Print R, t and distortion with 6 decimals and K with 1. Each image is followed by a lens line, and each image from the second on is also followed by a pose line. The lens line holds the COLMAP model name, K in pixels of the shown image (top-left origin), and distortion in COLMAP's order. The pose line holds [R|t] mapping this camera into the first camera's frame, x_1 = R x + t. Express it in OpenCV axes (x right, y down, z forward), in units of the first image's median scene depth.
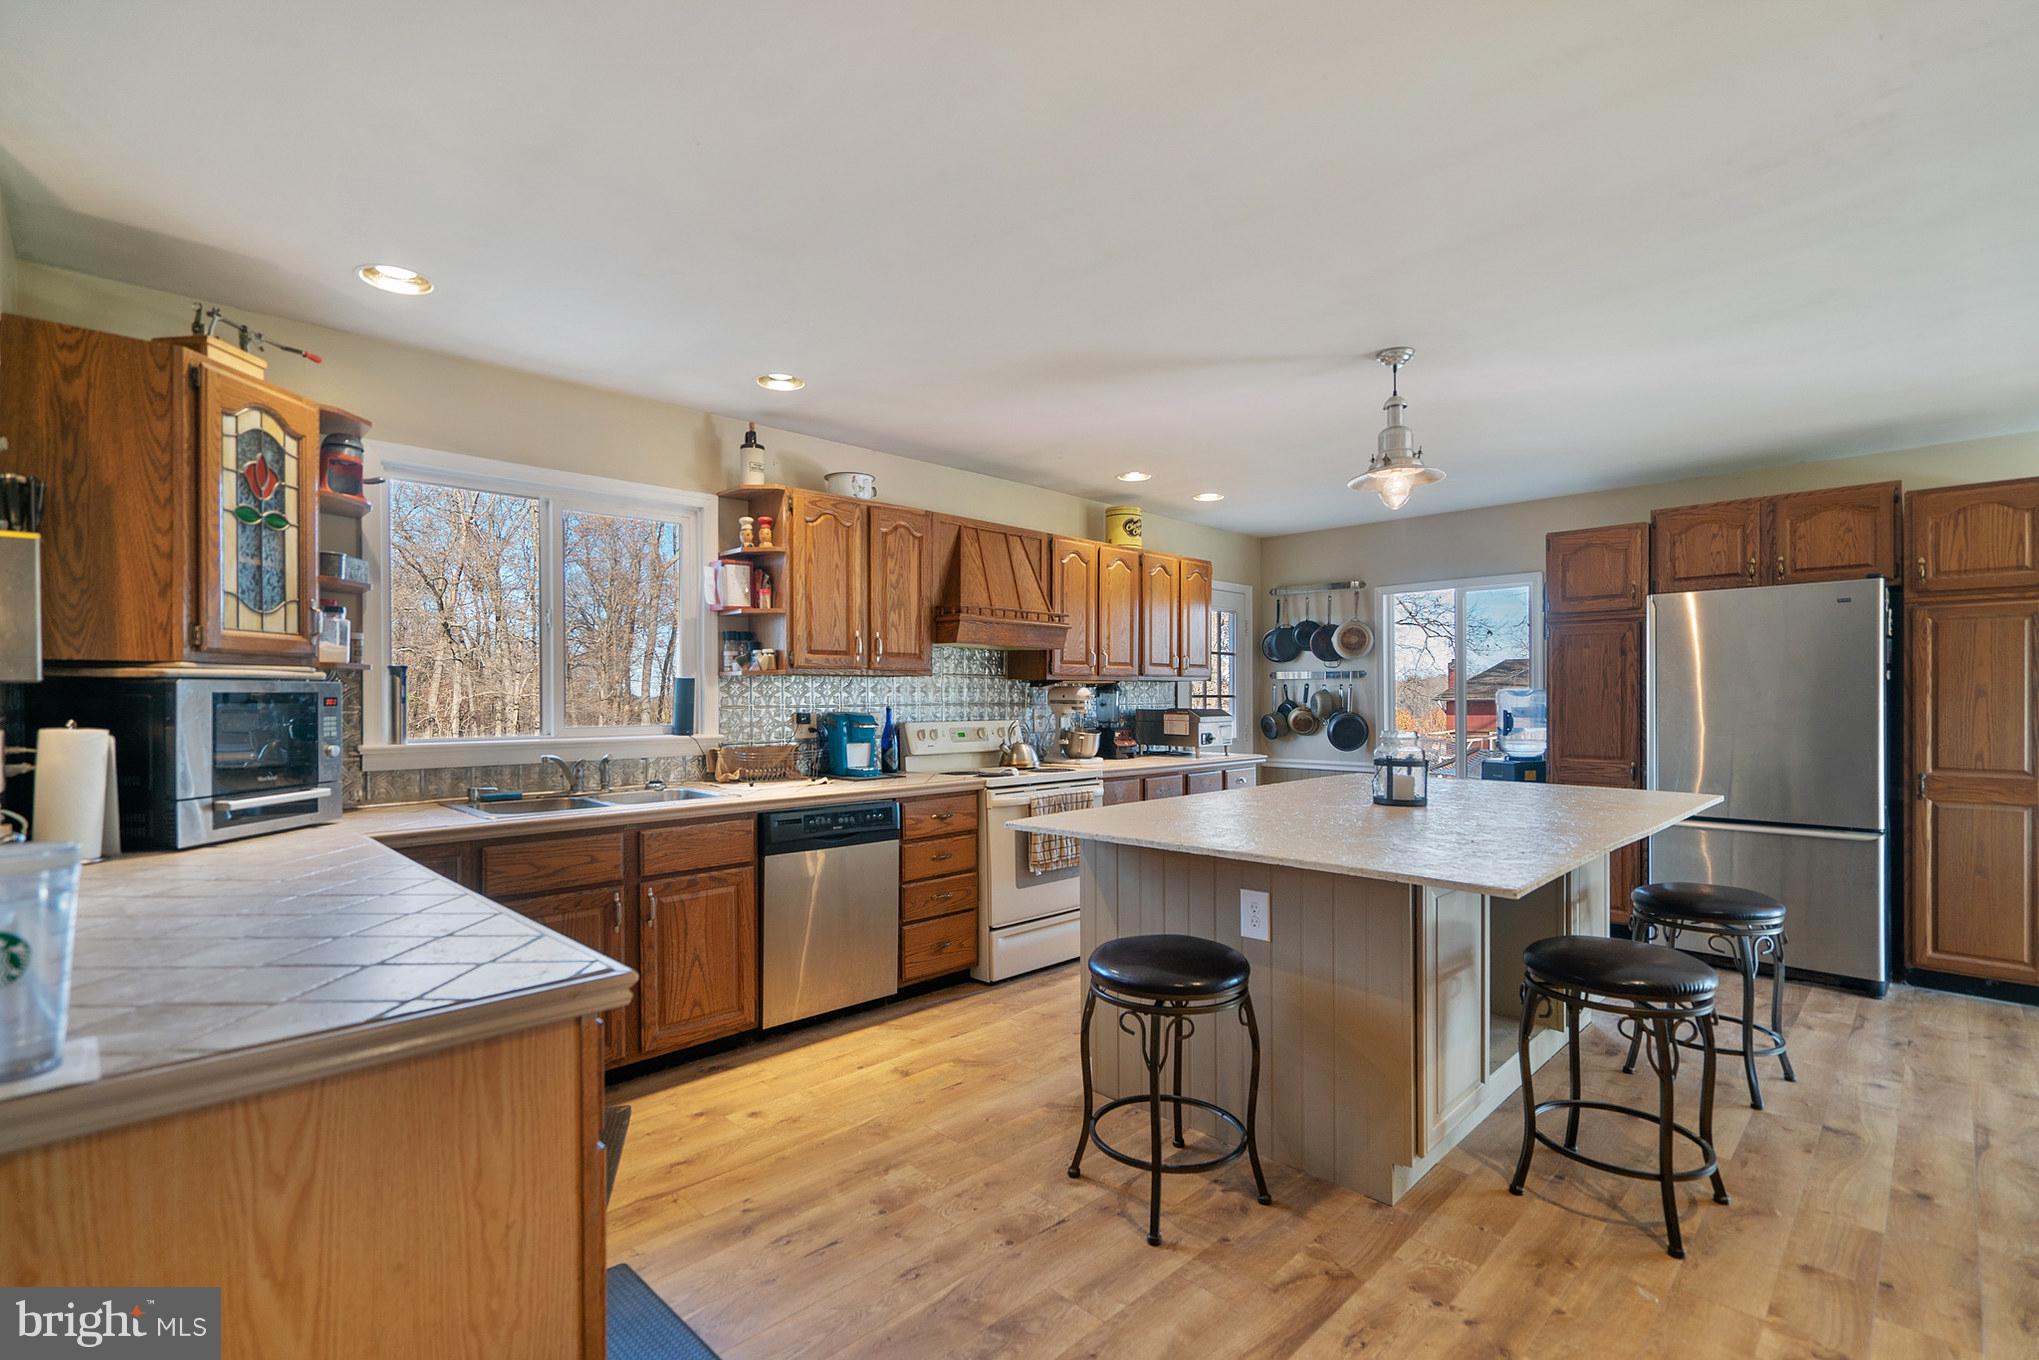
lens RADIAL K [[939.0, 0, 1000.6], [0, 939.0, 700.4], [0, 0, 1]] dist [0.000188, -0.001834]
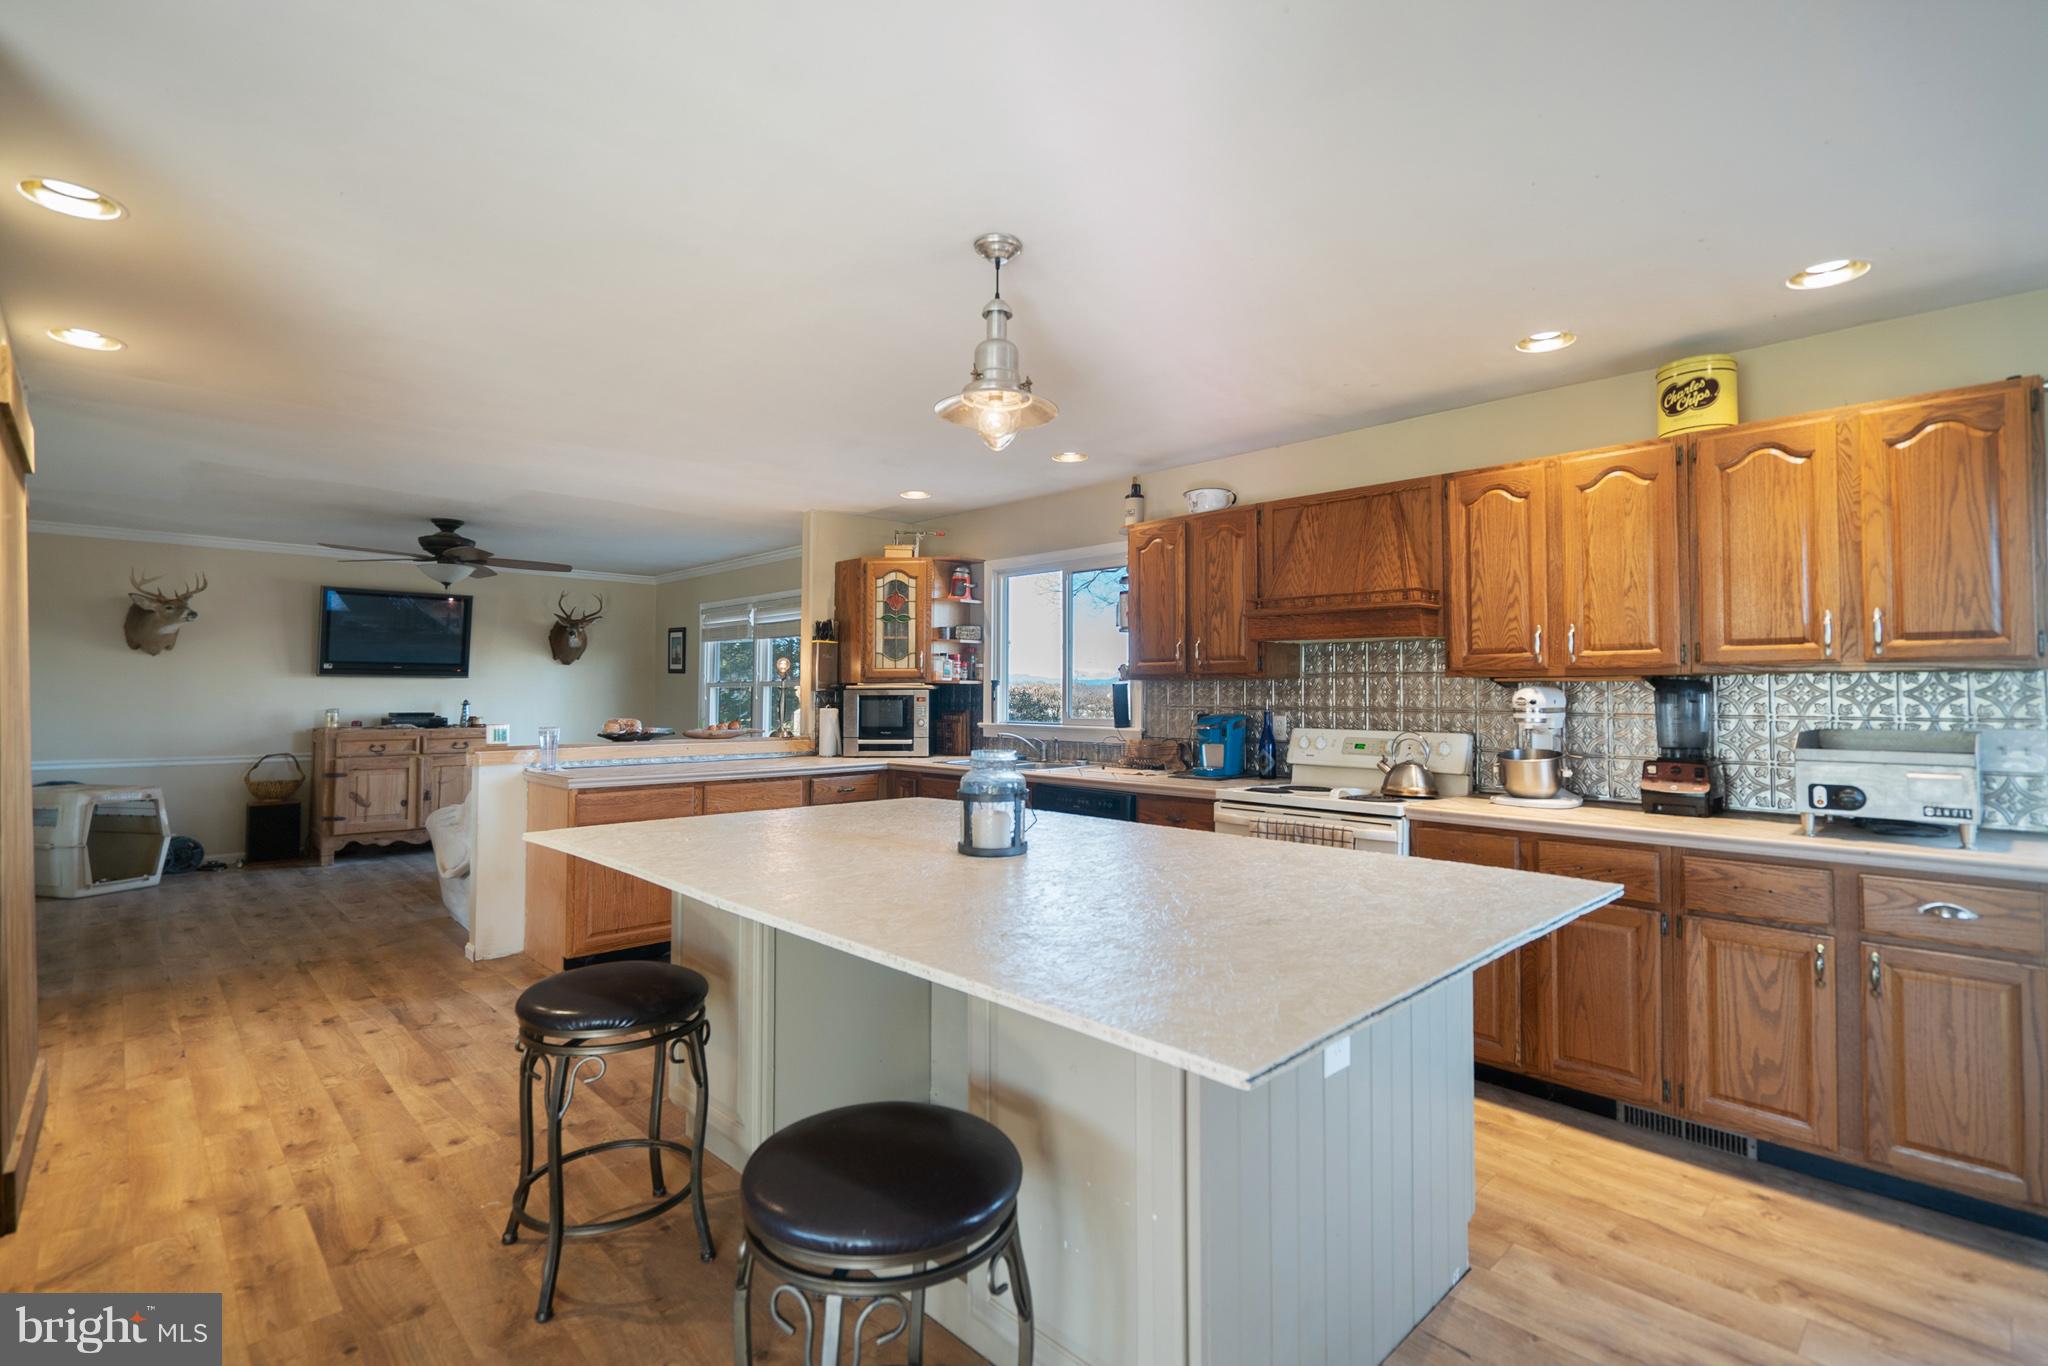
lens RADIAL K [[951.6, 0, 1025.1], [0, 951.6, 671.4], [0, 0, 1]] dist [-0.004215, 0.000113]
pose [[-0.010510, -0.021334, -0.999717, 0.984252], [-0.005568, 0.999758, -0.021276, -0.012421], [0.999929, 0.005343, -0.010626, 0.872416]]
